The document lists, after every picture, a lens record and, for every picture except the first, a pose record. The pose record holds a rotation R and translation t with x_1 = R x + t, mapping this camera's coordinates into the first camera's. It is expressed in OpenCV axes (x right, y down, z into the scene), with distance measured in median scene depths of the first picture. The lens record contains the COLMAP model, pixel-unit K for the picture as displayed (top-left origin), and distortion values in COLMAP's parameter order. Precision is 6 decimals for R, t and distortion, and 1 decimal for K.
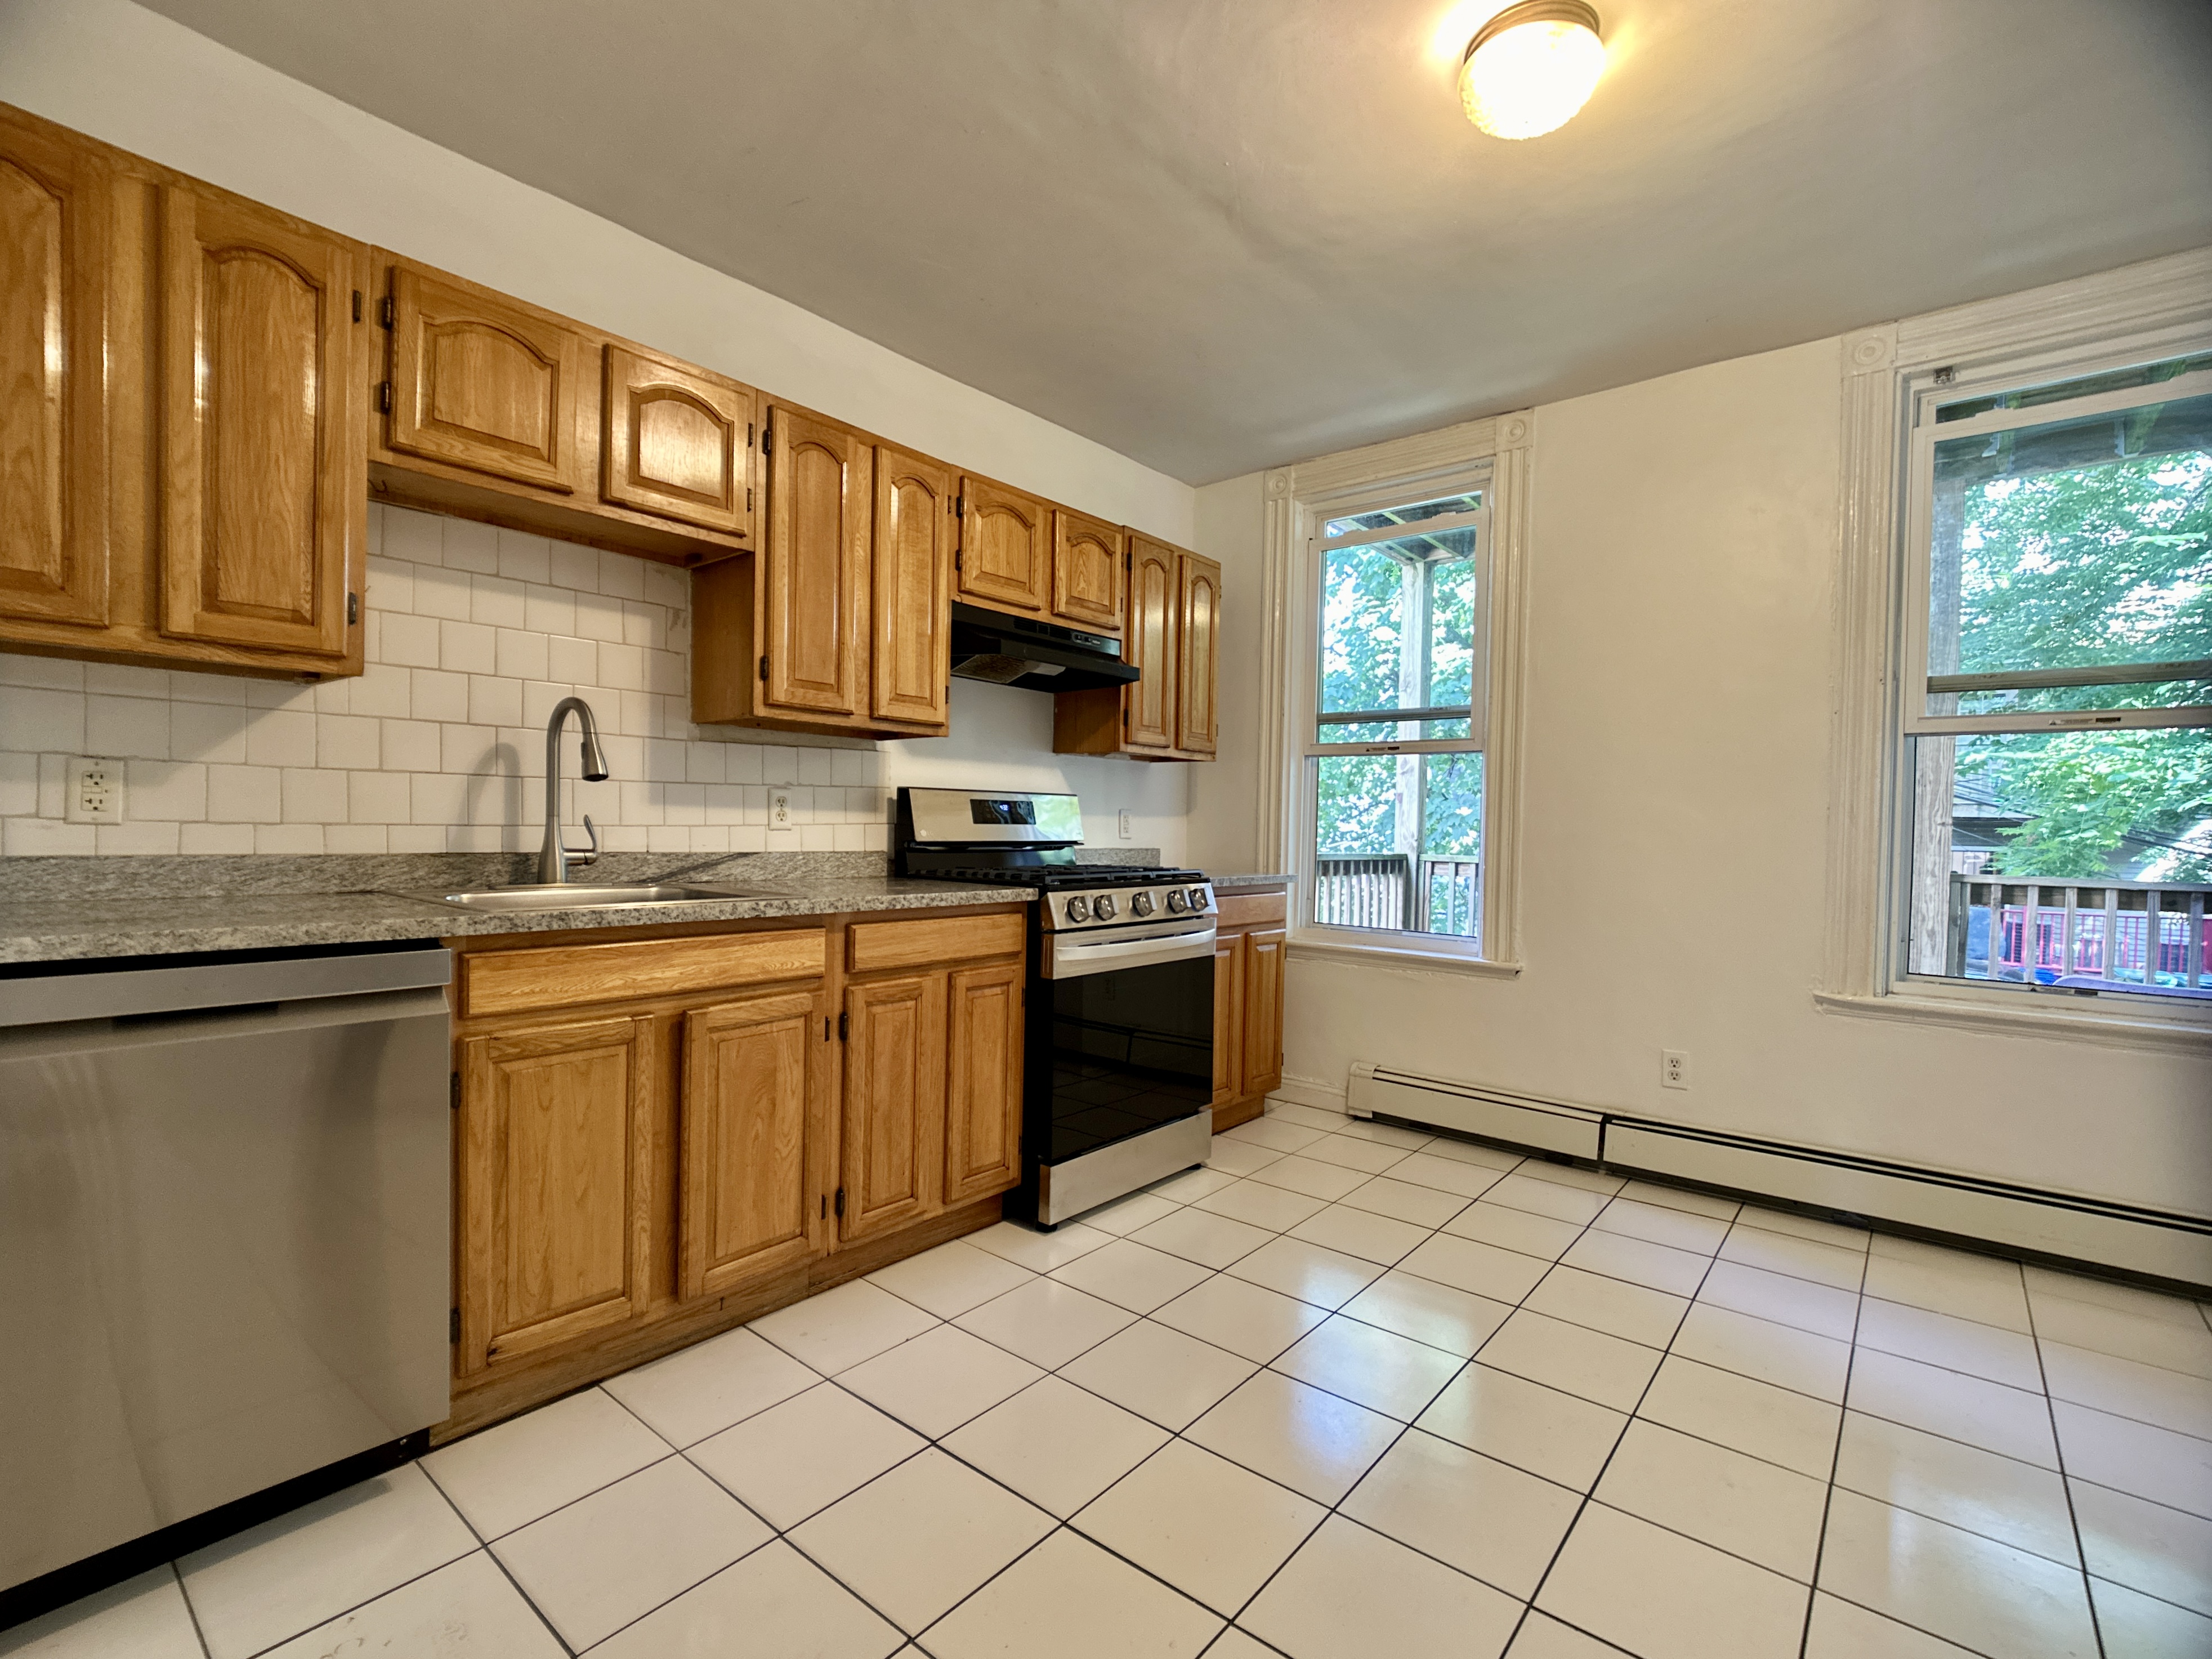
lens RADIAL K [[1050.9, 0, 1106.0], [0, 1050.9, 829.5], [0, 0, 1]] dist [0.001797, -0.000797]
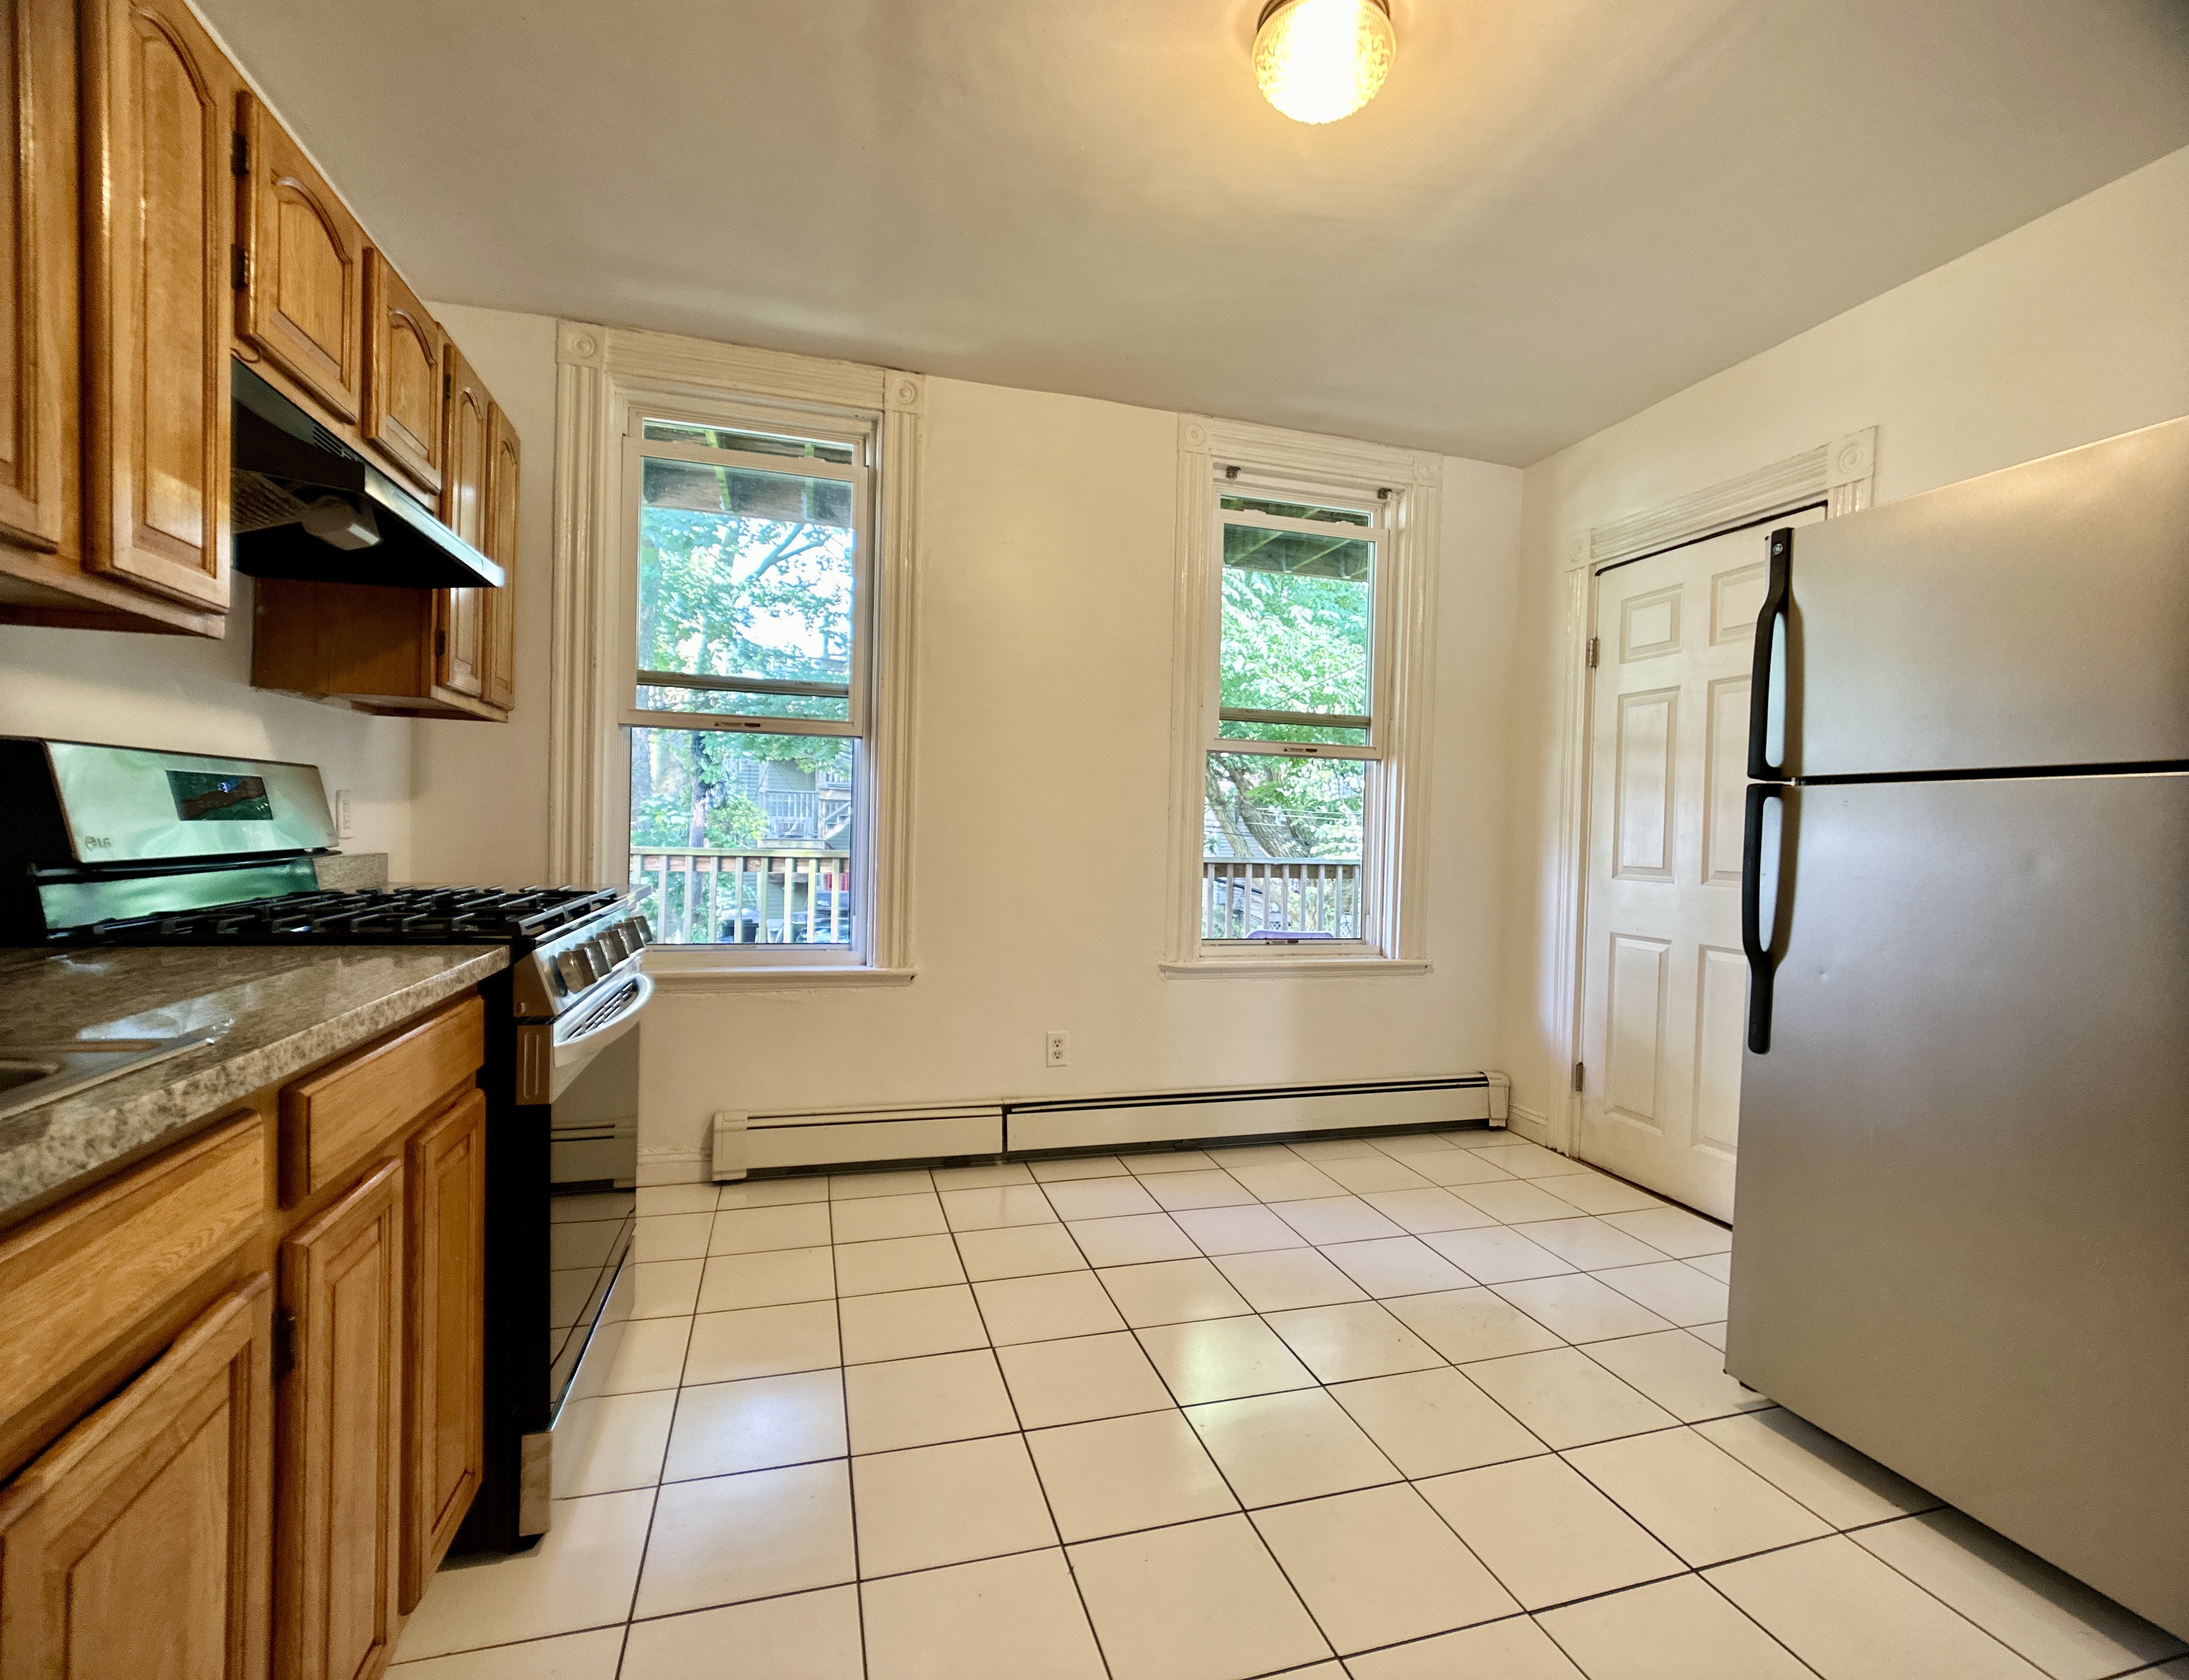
lens RADIAL K [[1022.3, 0, 1103.8], [0, 1022.3, 836.8], [0, 0, 1]] dist [-0.002543, -0.000450]
pose [[0.536747, -0.015238, 0.843606, -0.306394], [-0.009591, 0.999662, 0.024160, -0.013879], [-0.843689, -0.021059, 0.536420, 0.399273]]
